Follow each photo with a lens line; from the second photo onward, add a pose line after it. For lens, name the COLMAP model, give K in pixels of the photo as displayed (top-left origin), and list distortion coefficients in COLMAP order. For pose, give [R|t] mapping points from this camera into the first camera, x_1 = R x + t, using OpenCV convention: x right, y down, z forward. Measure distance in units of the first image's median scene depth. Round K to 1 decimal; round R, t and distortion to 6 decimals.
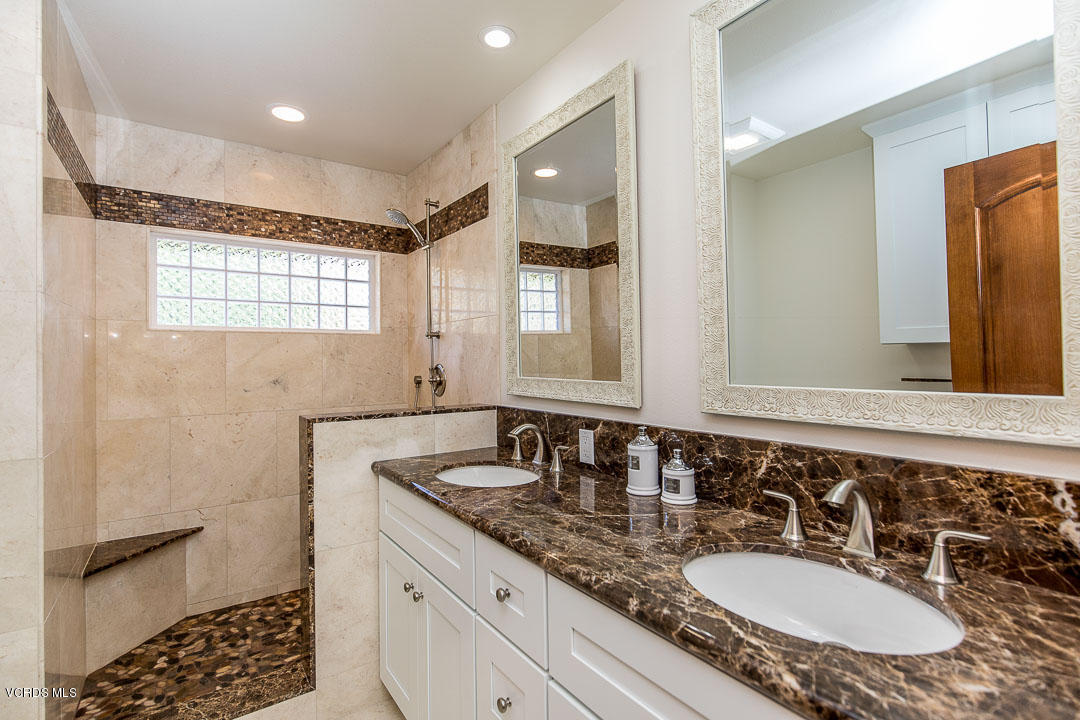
lens RADIAL K [[514.2, 0, 540.1], [0, 514.2, 357.1], [0, 0, 1]] dist [0.000857, 0.000317]
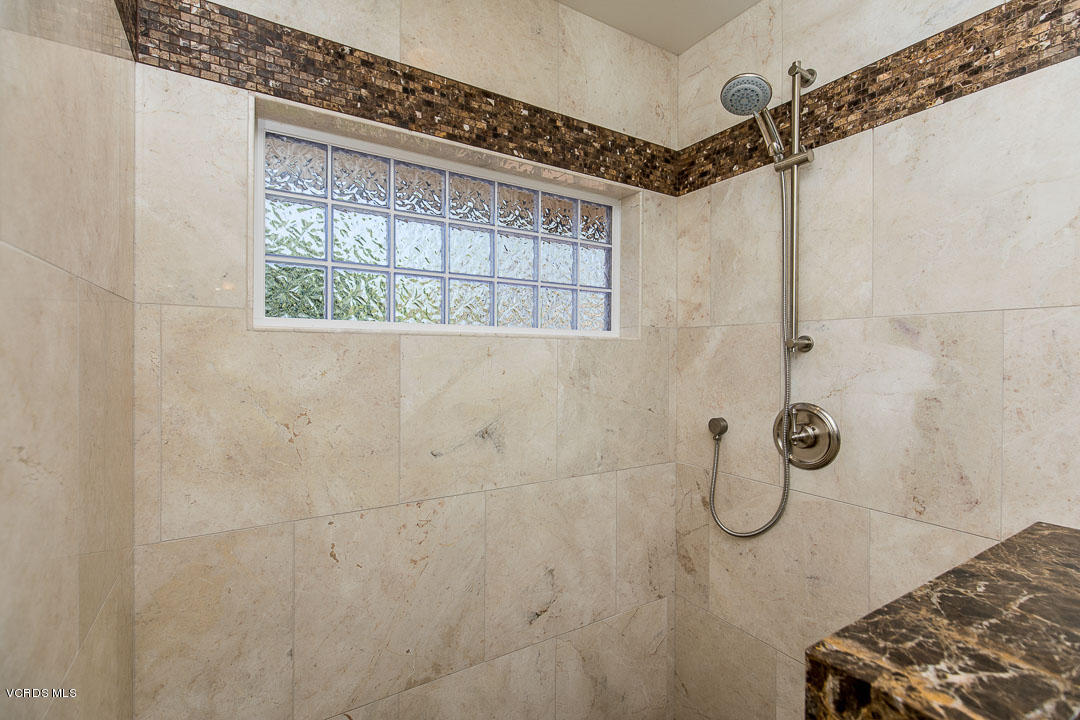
lens RADIAL K [[490.7, 0, 540.4], [0, 490.7, 357.9], [0, 0, 1]] dist [0.002399, 0.000176]
pose [[0.998745, 0.010917, -0.048886, -0.456587], [-0.010588, 0.999920, 0.006989, -0.031141], [0.048959, -0.006463, 0.998780, 0.547773]]
